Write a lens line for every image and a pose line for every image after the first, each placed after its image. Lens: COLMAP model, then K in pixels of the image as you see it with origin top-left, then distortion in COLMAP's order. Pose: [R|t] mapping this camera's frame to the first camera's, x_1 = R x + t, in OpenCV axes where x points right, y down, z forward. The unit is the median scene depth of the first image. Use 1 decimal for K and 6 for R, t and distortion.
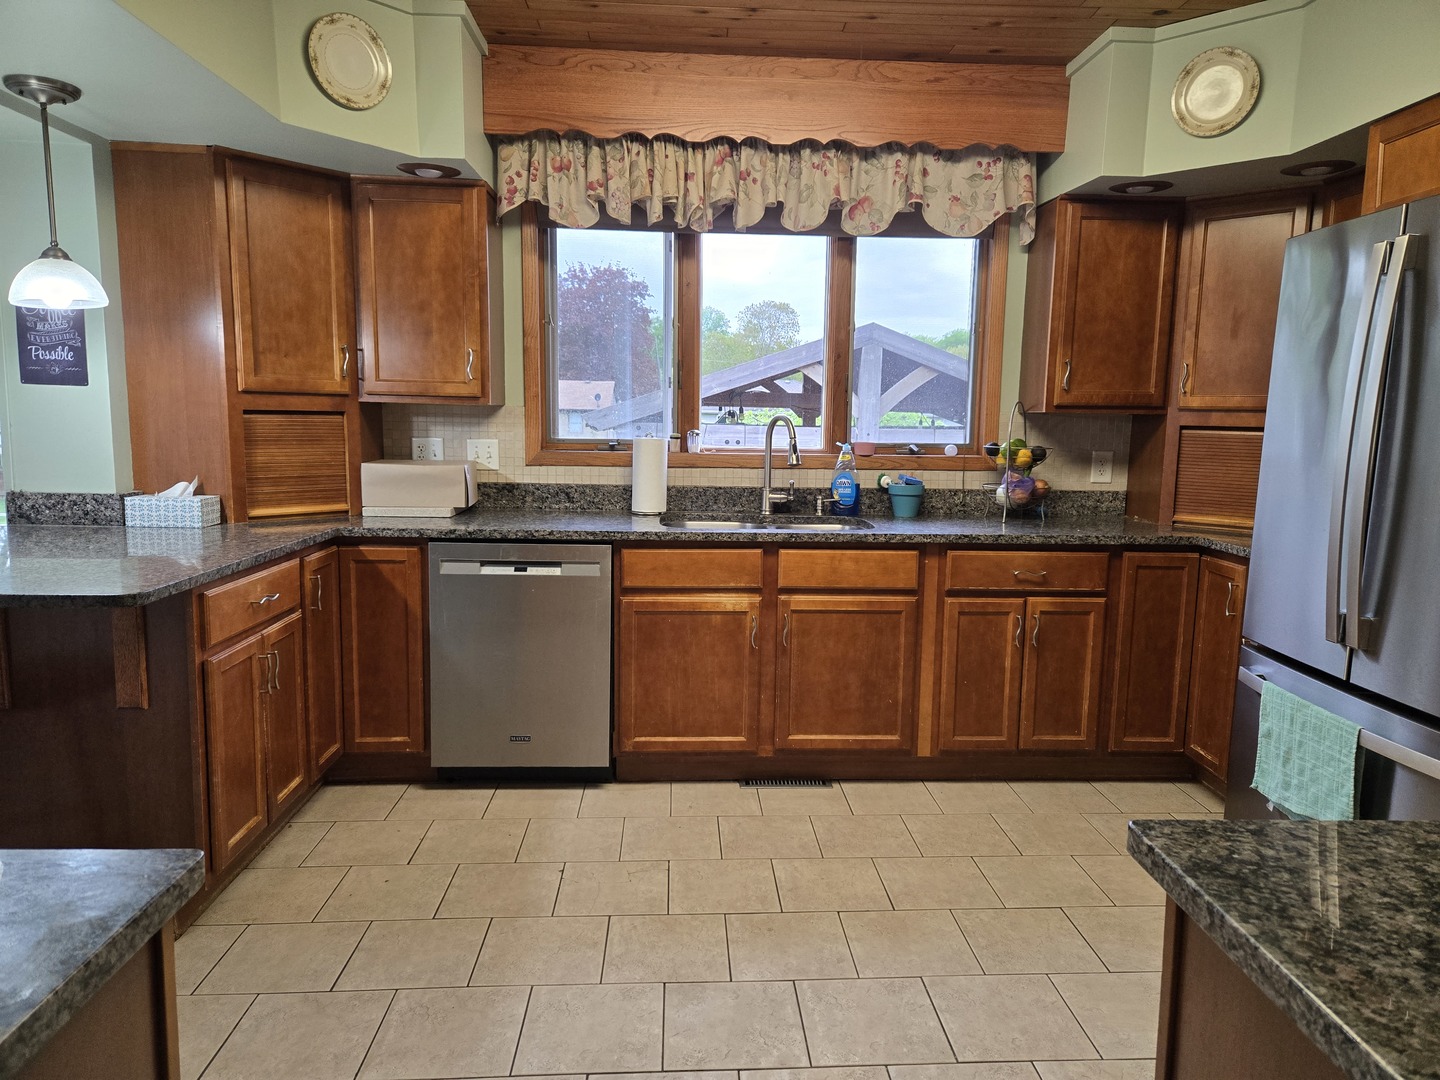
lens RADIAL K [[1010.6, 0, 736.2], [0, 1010.6, 541.6], [0, 0, 1]] dist [0.076545, -0.059815]
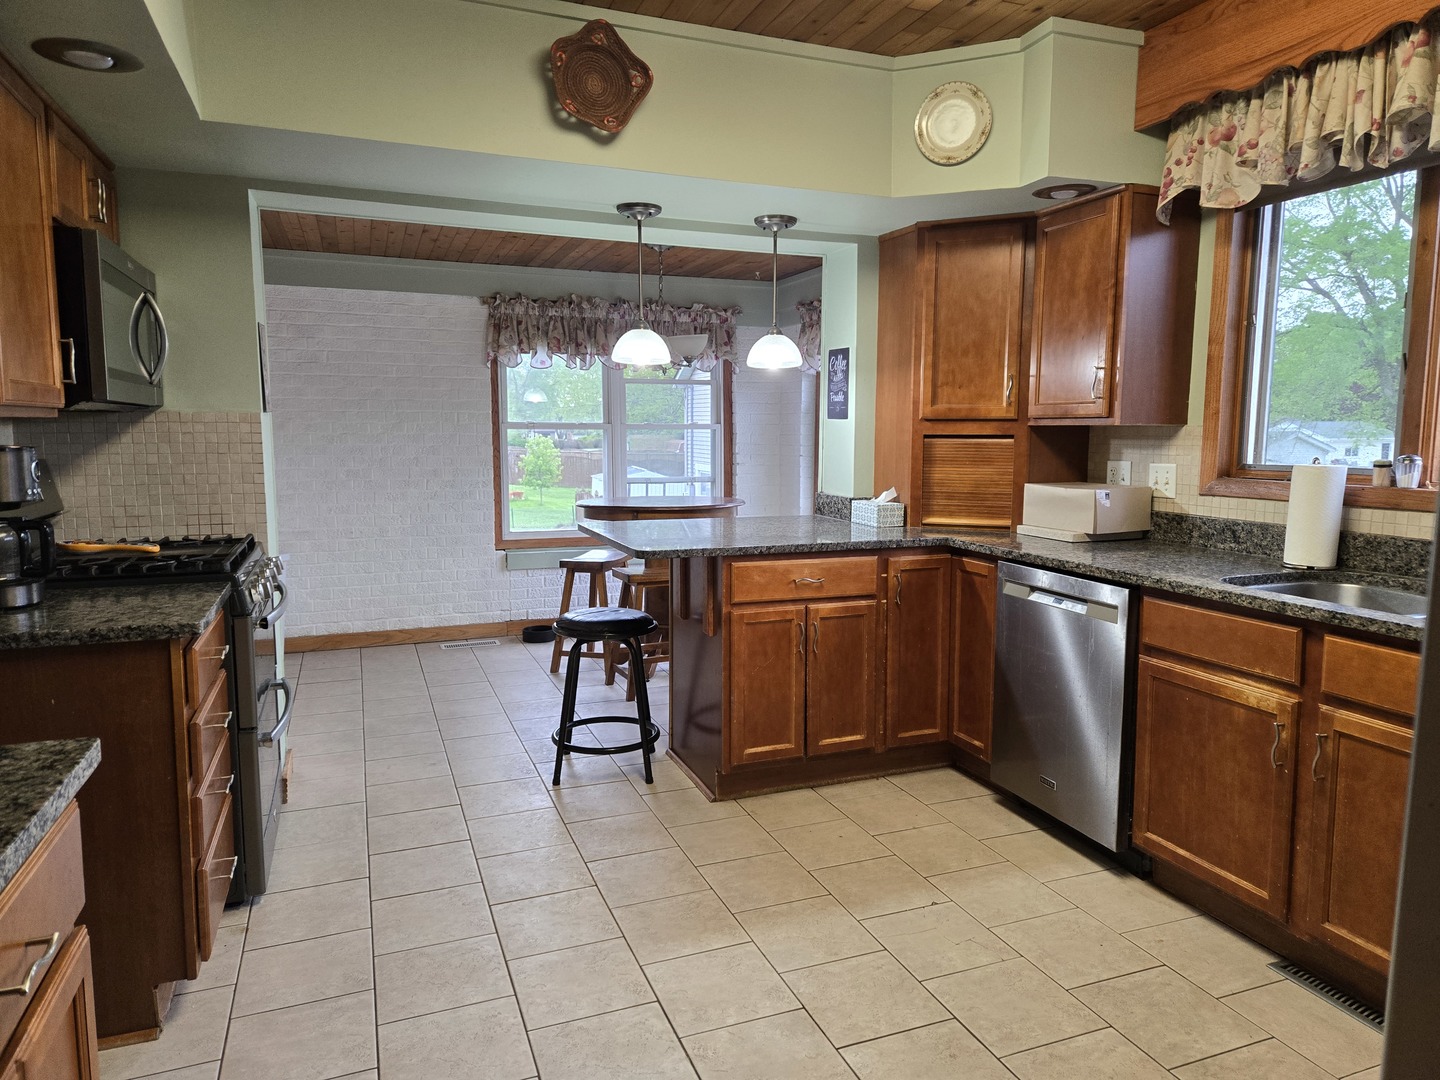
lens RADIAL K [[1010.6, 0, 736.2], [0, 1010.6, 541.6], [0, 0, 1]] dist [0.076545, -0.059815]
pose [[0.267300, 0.092241, -0.959188, 0.580106], [-0.120544, 0.990790, 0.061688, -0.047350], [0.956044, 0.099135, 0.275957, 0.440585]]
